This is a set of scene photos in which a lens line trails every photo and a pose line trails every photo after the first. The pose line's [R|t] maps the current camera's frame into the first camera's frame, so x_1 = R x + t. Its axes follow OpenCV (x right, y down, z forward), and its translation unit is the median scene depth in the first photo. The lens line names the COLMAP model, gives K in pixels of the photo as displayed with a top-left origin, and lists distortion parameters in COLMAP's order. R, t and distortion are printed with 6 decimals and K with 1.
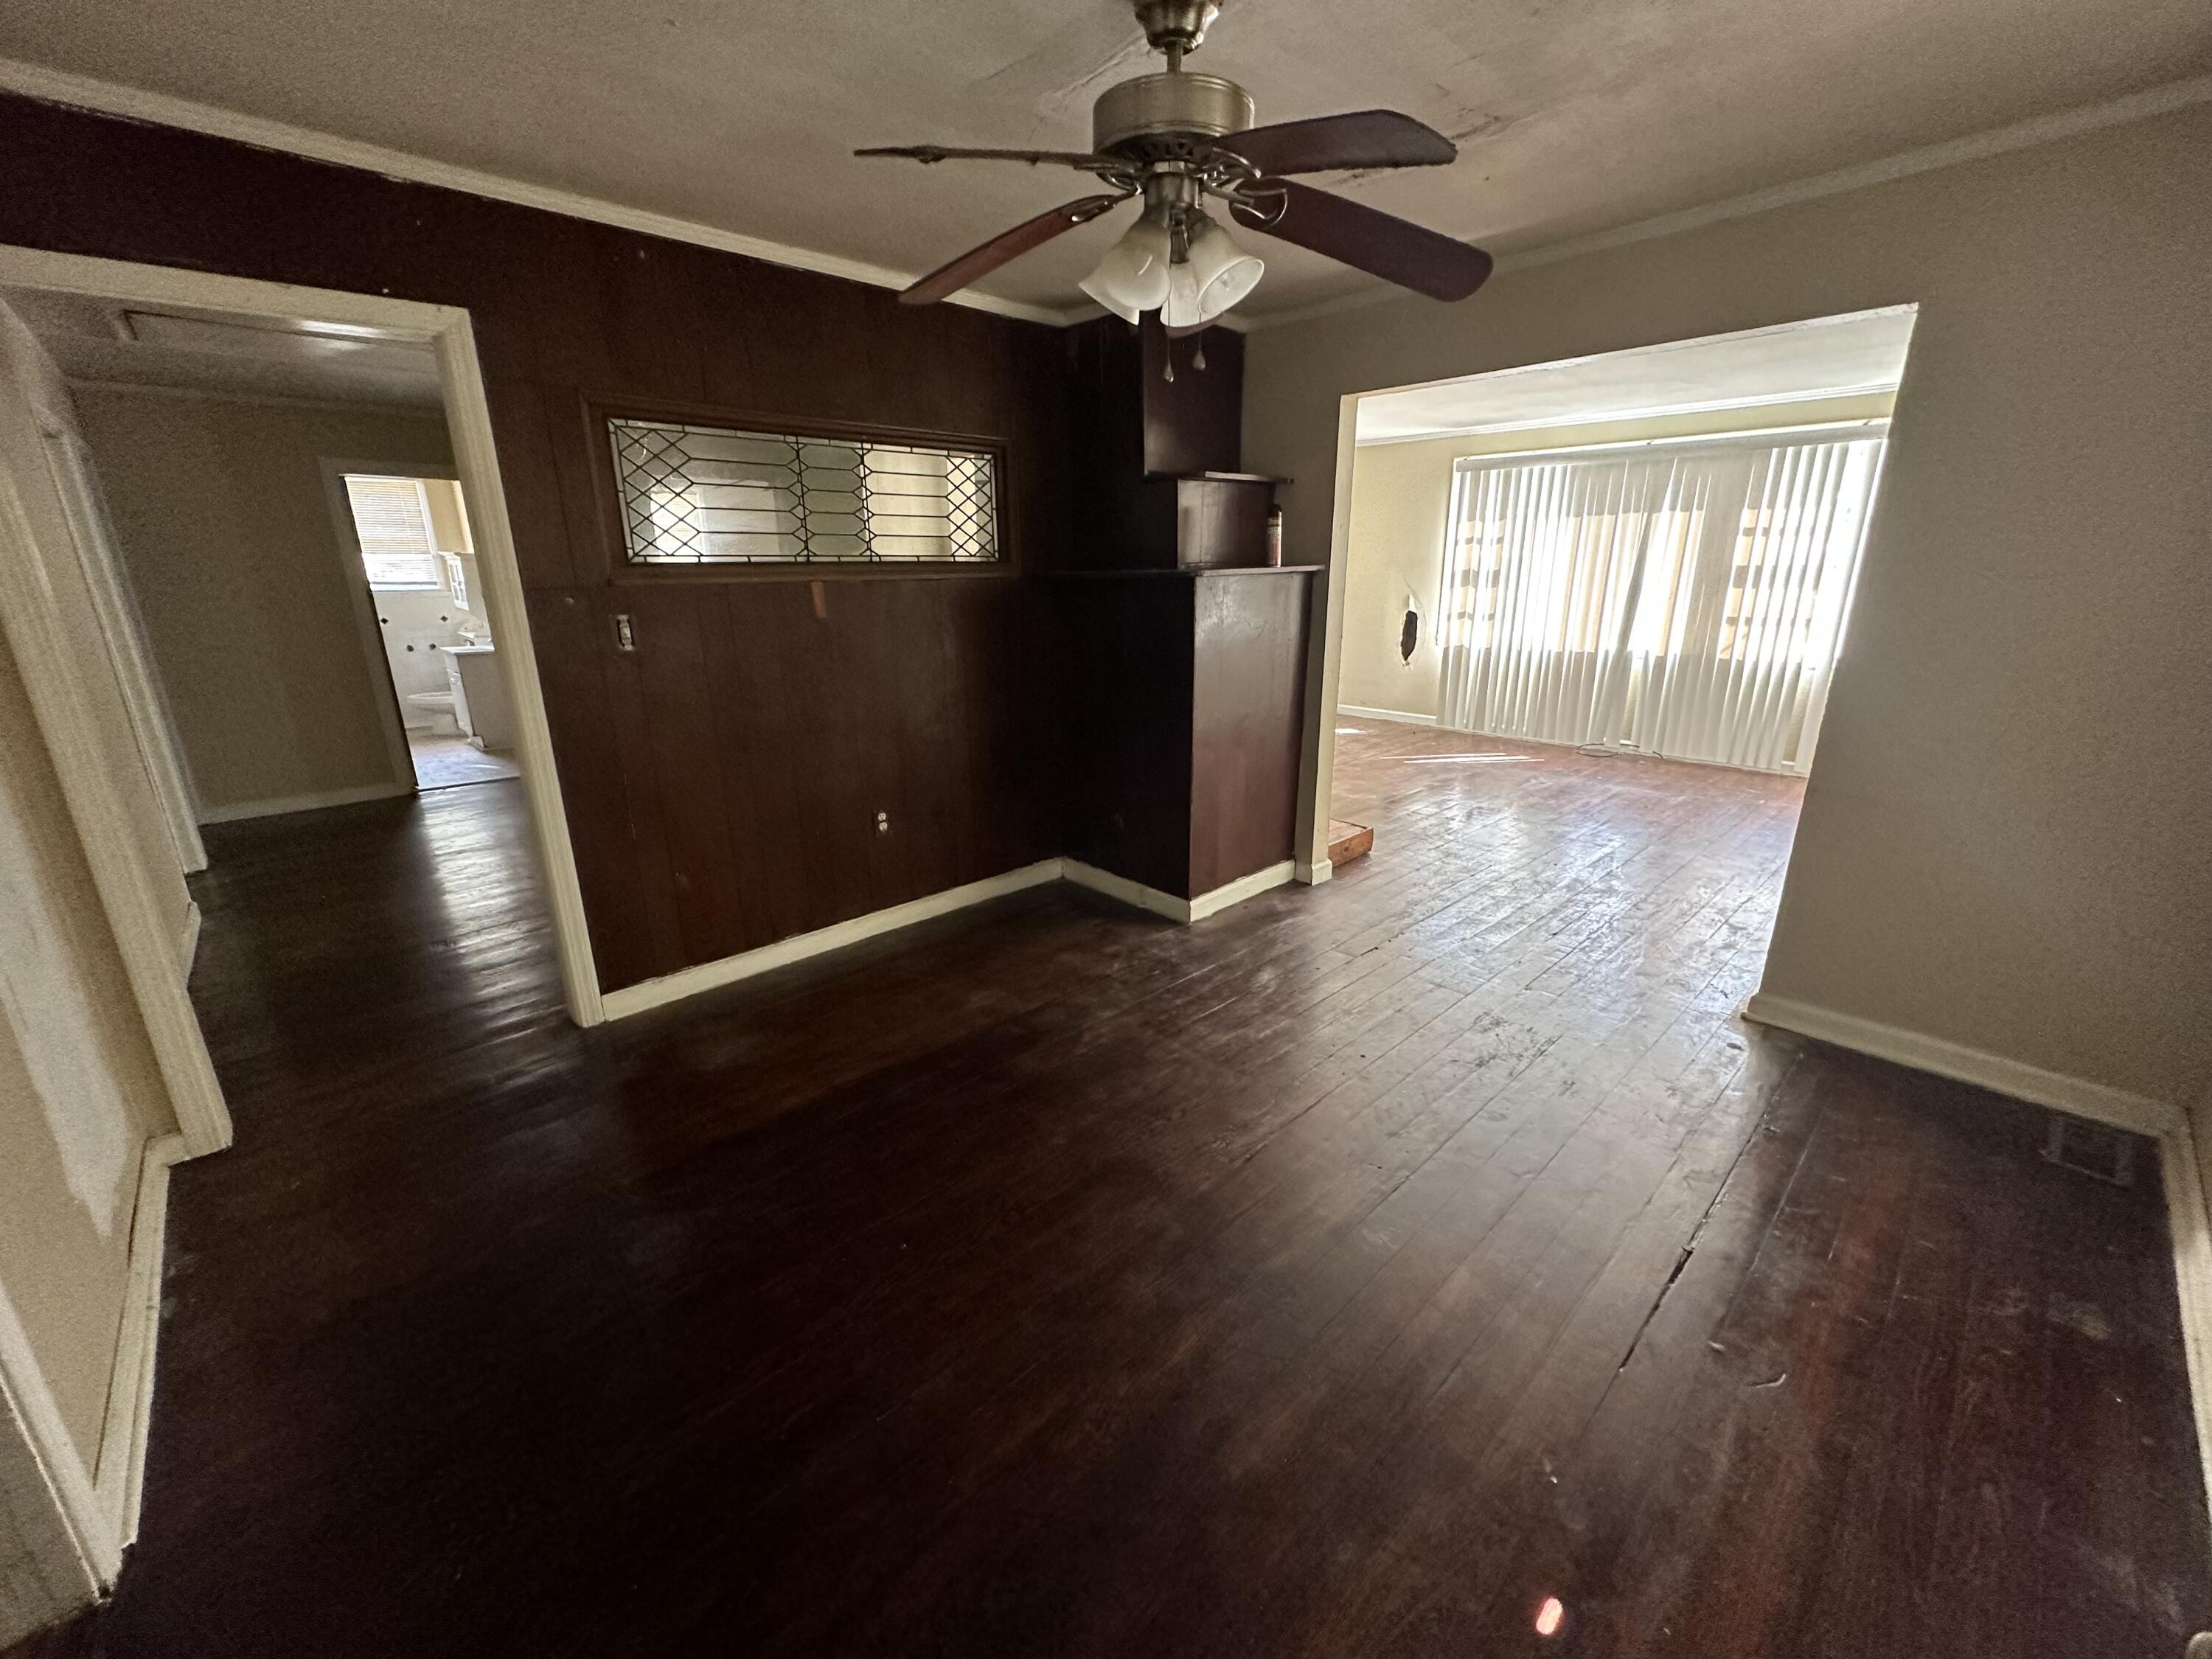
lens RADIAL K [[881.8, 0, 1104.2], [0, 881.8, 823.9], [0, 0, 1]] dist [-0.001130, 0.000360]
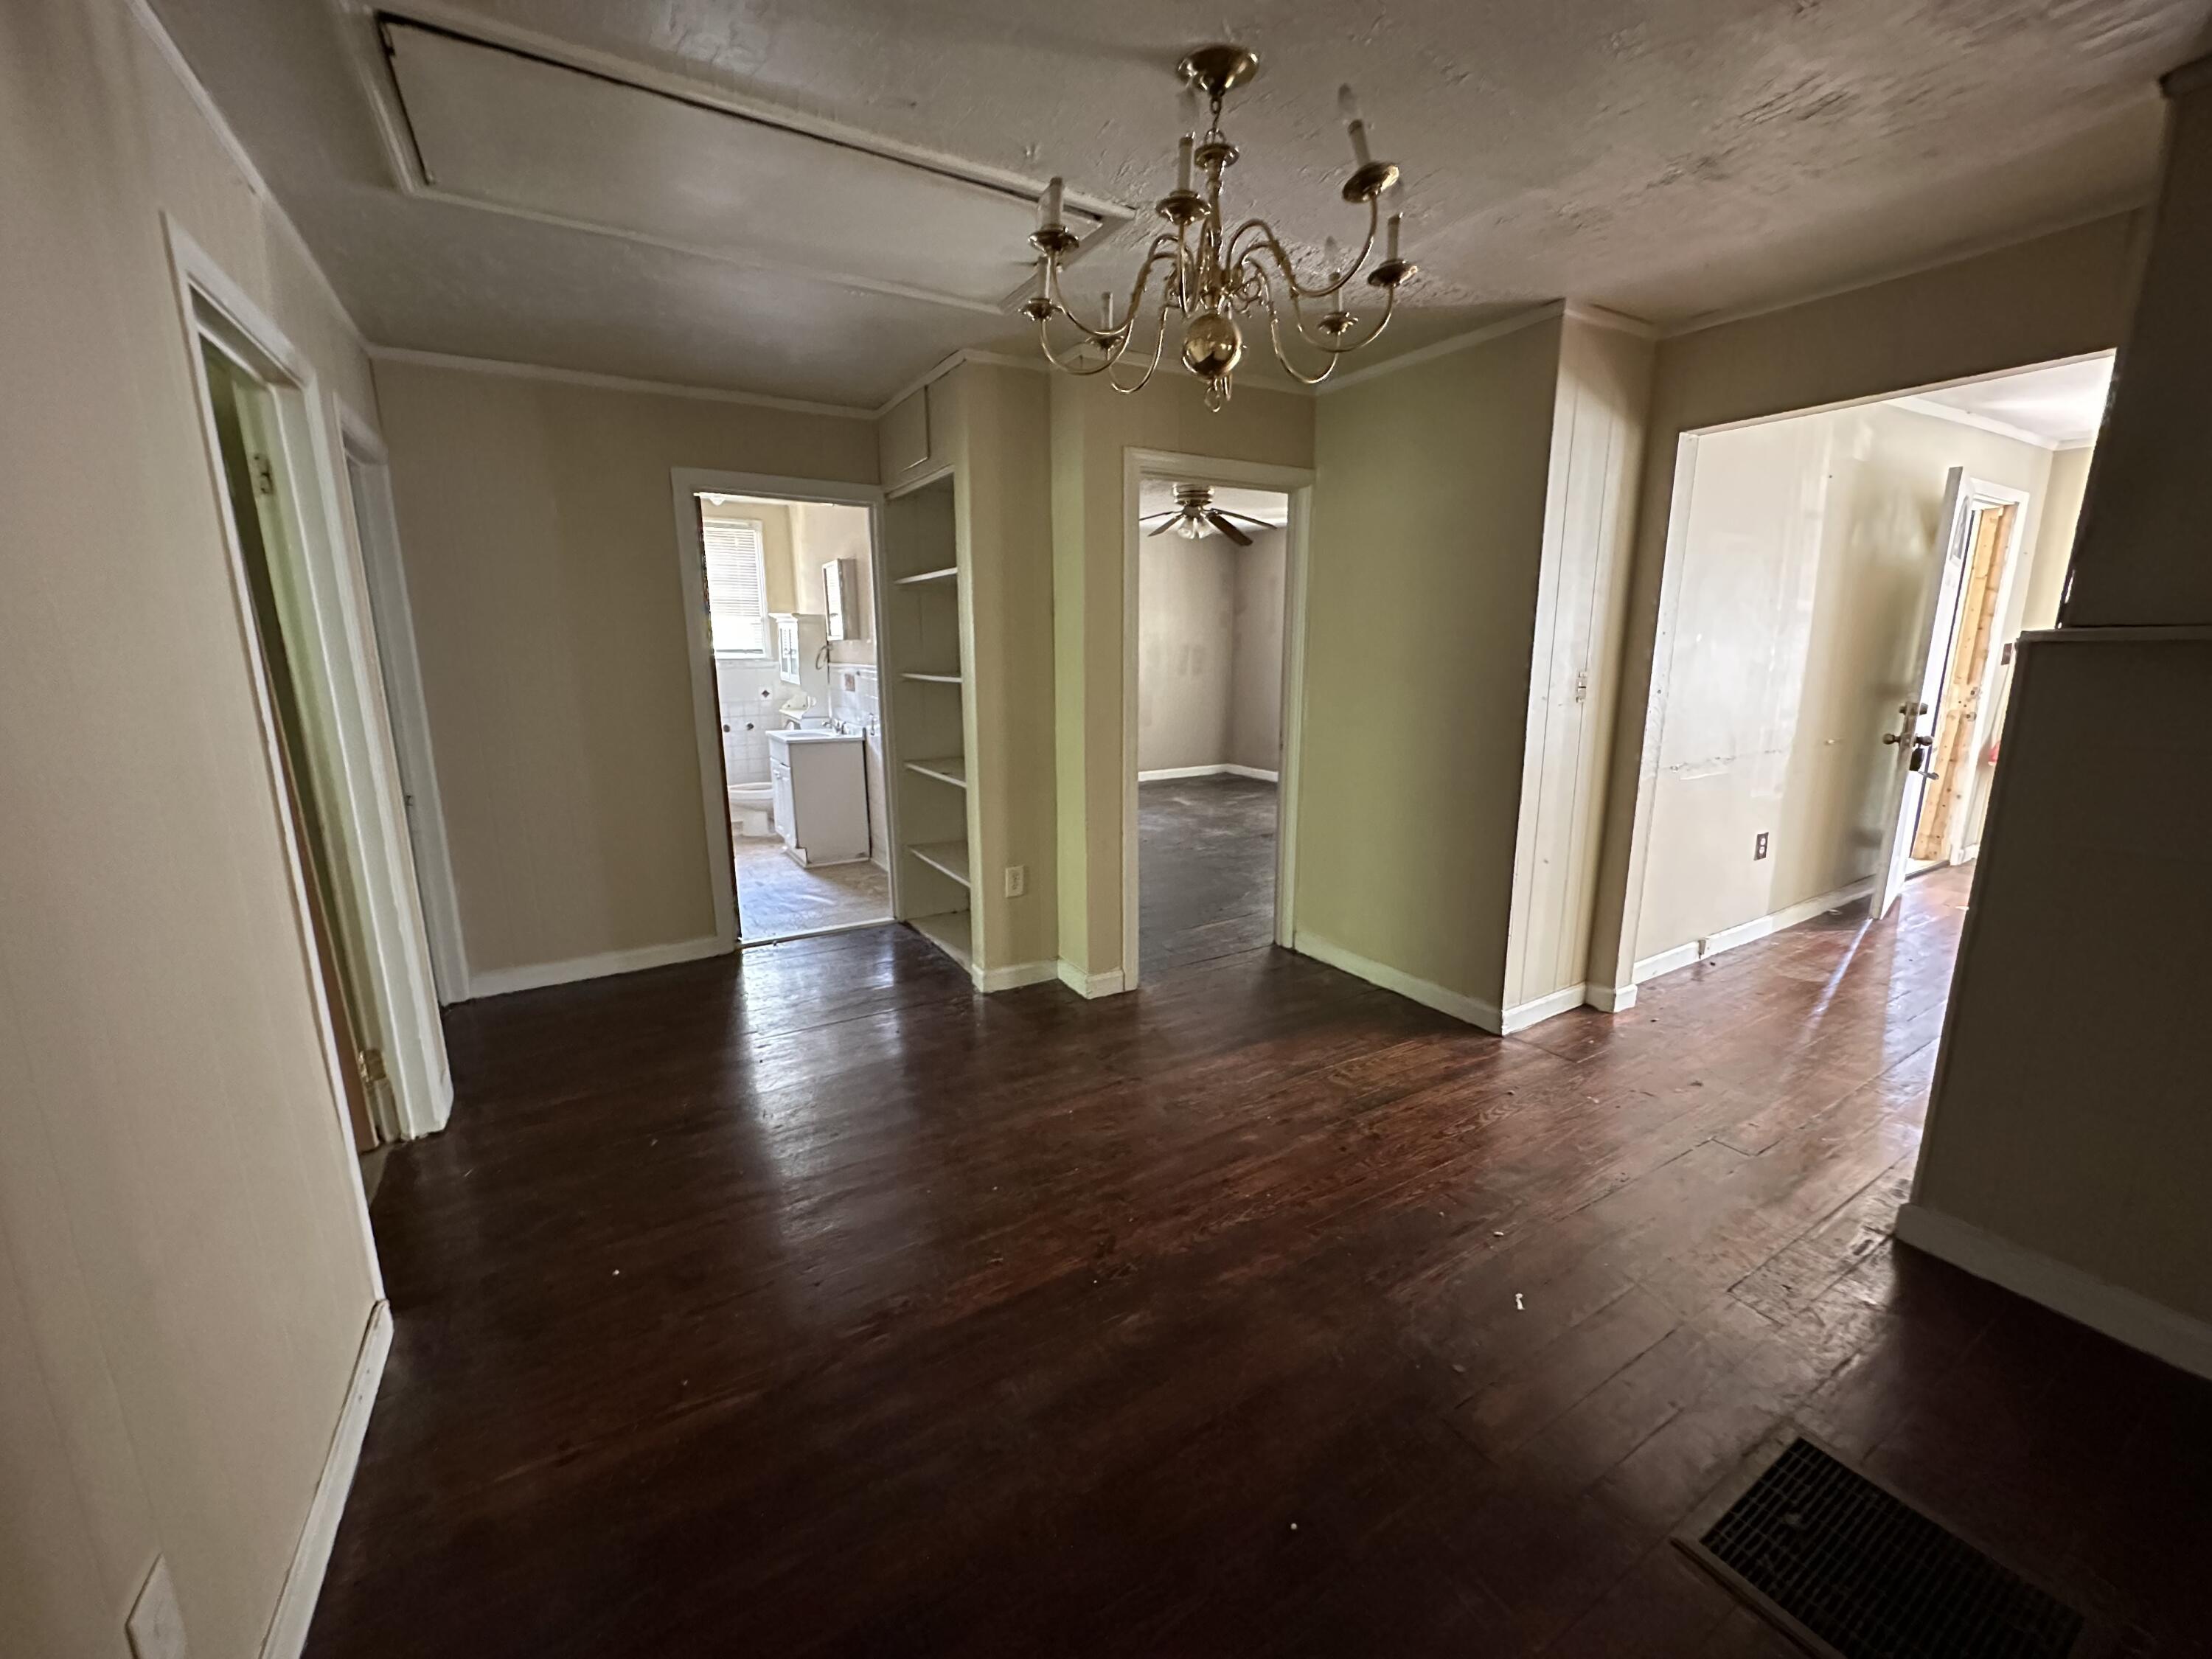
lens RADIAL K [[881.8, 0, 1104.2], [0, 881.8, 823.9], [0, 0, 1]] dist [-0.001130, 0.000360]
pose [[0.975633, 0.045998, -0.214533, -0.302385], [-0.062786, 0.995419, -0.072101, -0.084238], [0.210234, 0.083814, 0.974052, 0.320044]]
